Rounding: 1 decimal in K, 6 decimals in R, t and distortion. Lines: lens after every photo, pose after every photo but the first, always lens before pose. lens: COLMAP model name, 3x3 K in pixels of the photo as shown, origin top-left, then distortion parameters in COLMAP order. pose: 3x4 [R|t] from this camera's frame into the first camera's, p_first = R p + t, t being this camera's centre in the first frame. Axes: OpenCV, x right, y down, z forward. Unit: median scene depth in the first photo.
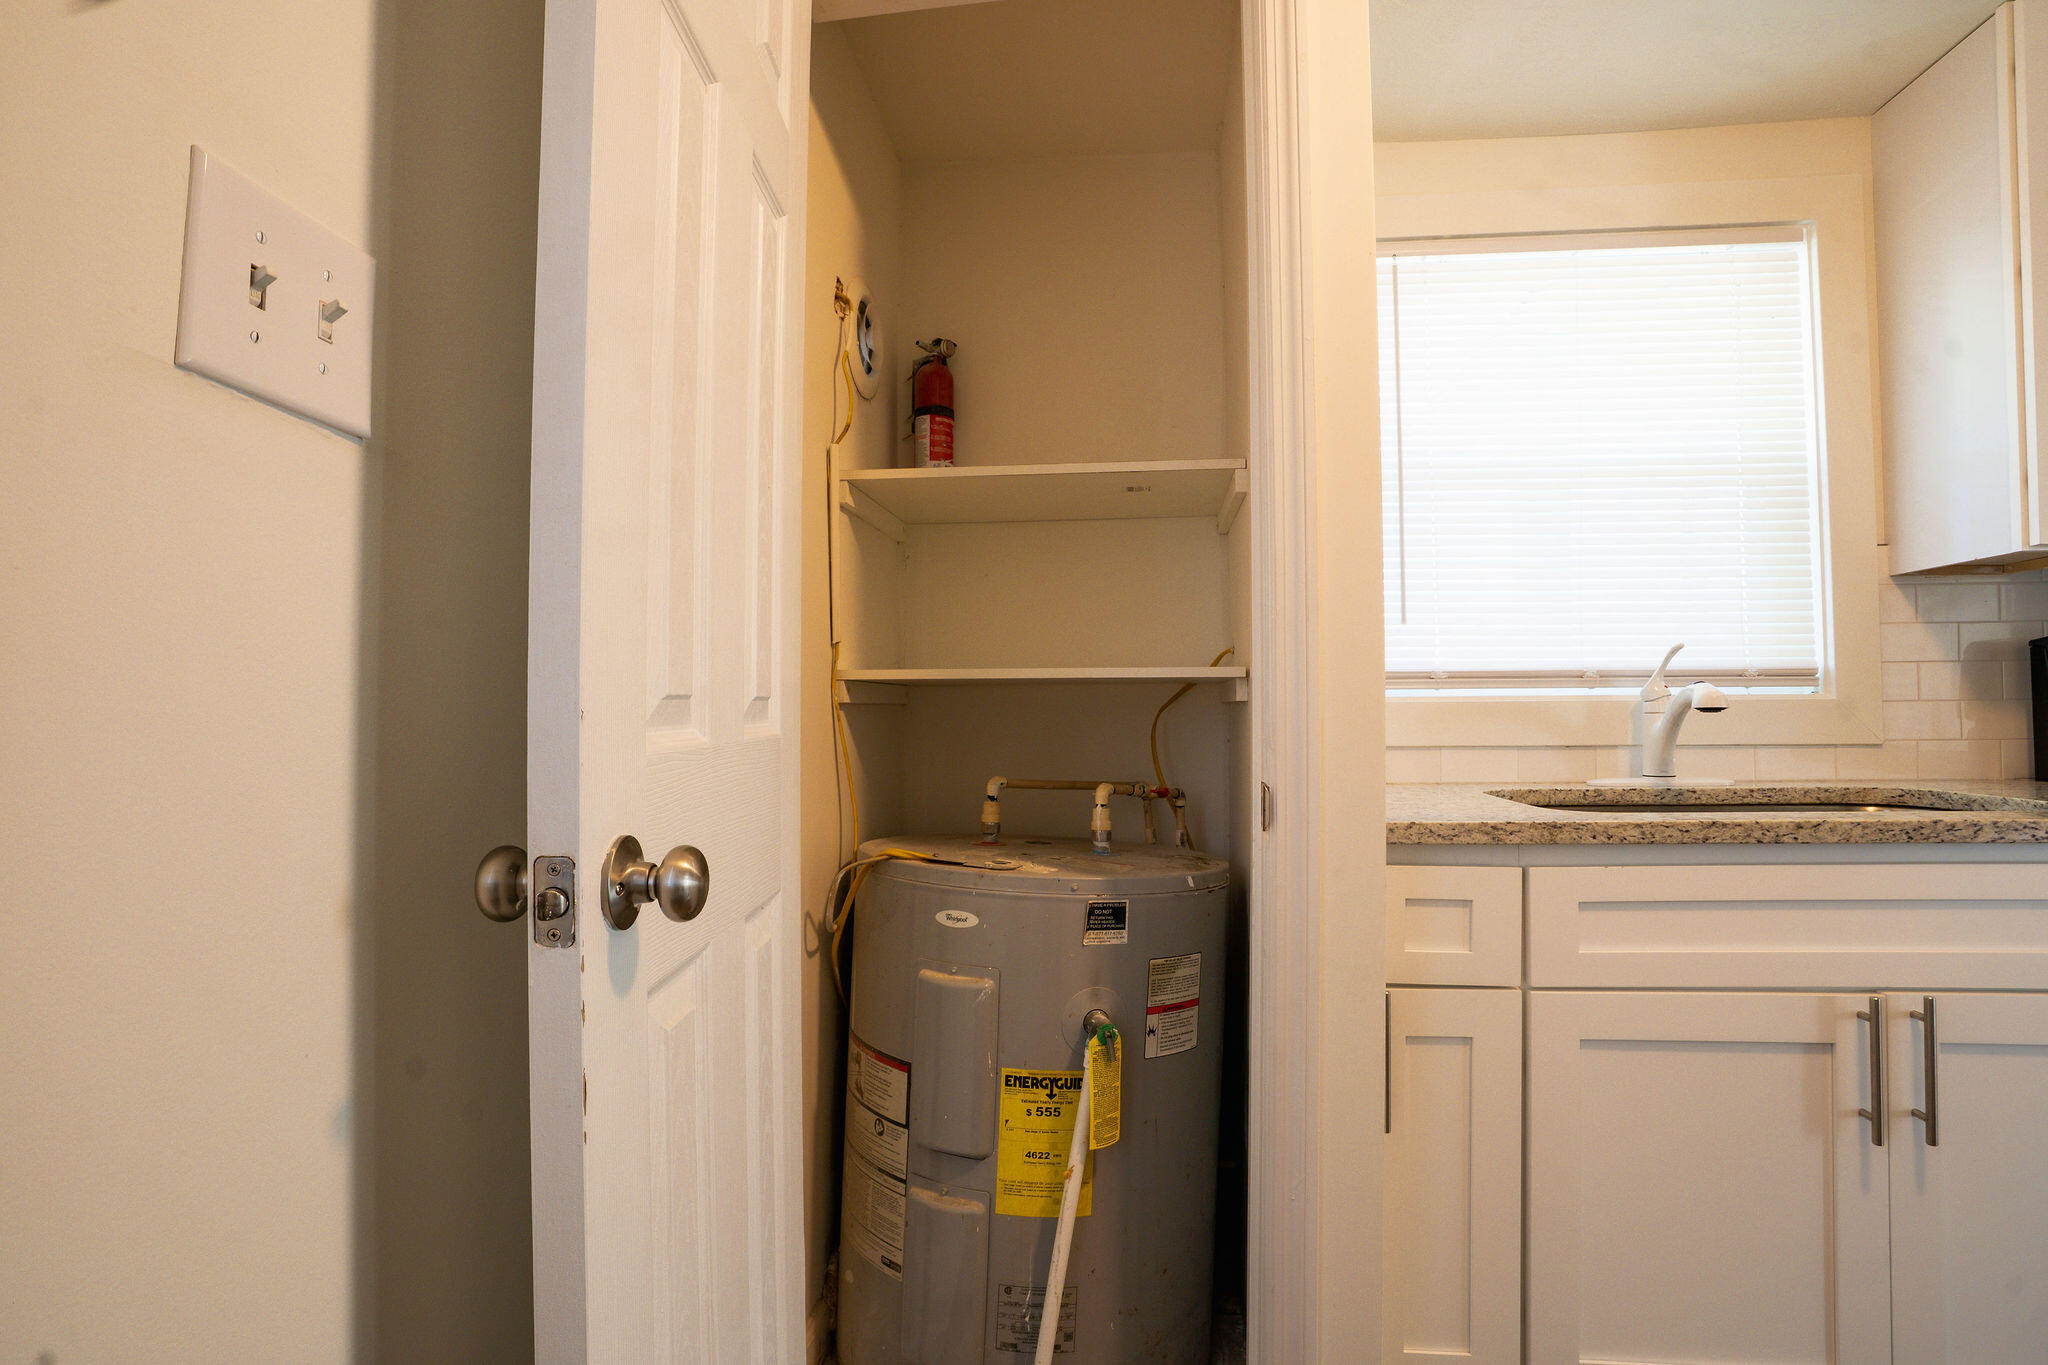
lens RADIAL K [[957.9, 0, 1034.0], [0, 957.9, 683.9], [0, 0, 1]] dist [-0.068282, 0.024771]
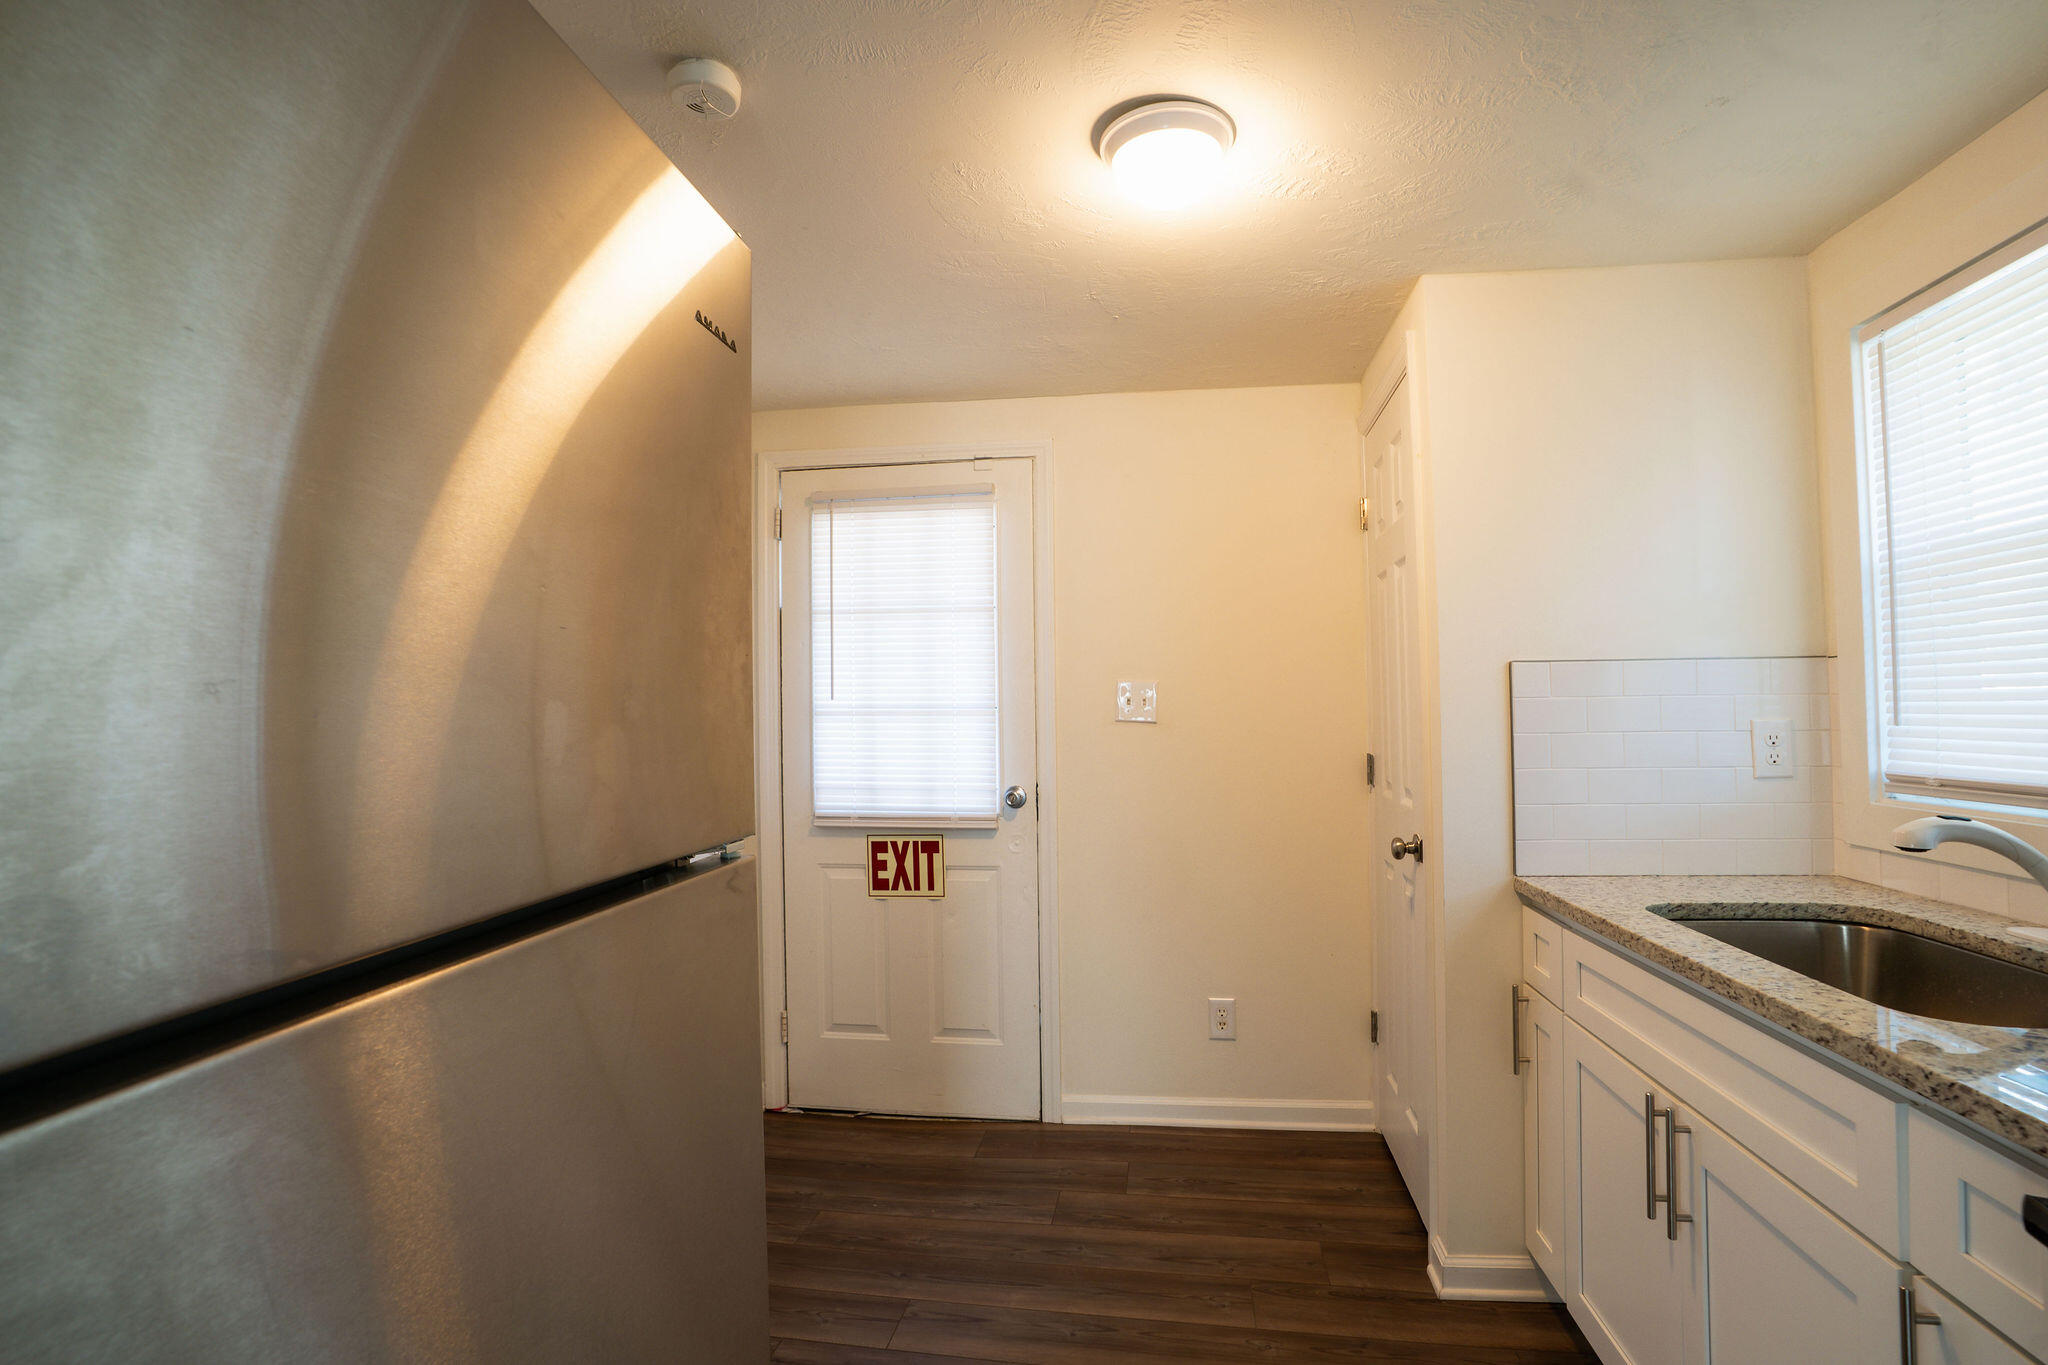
lens RADIAL K [[960.2, 0, 1022.4], [0, 960.2, 689.2], [0, 0, 1]] dist [-0.070334, 0.027328]
pose [[-0.060410, -0.028623, -0.997763, 2.051010], [0.019147, 0.999372, -0.029828, -0.133547], [0.997990, -0.020906, -0.059824, 0.282675]]
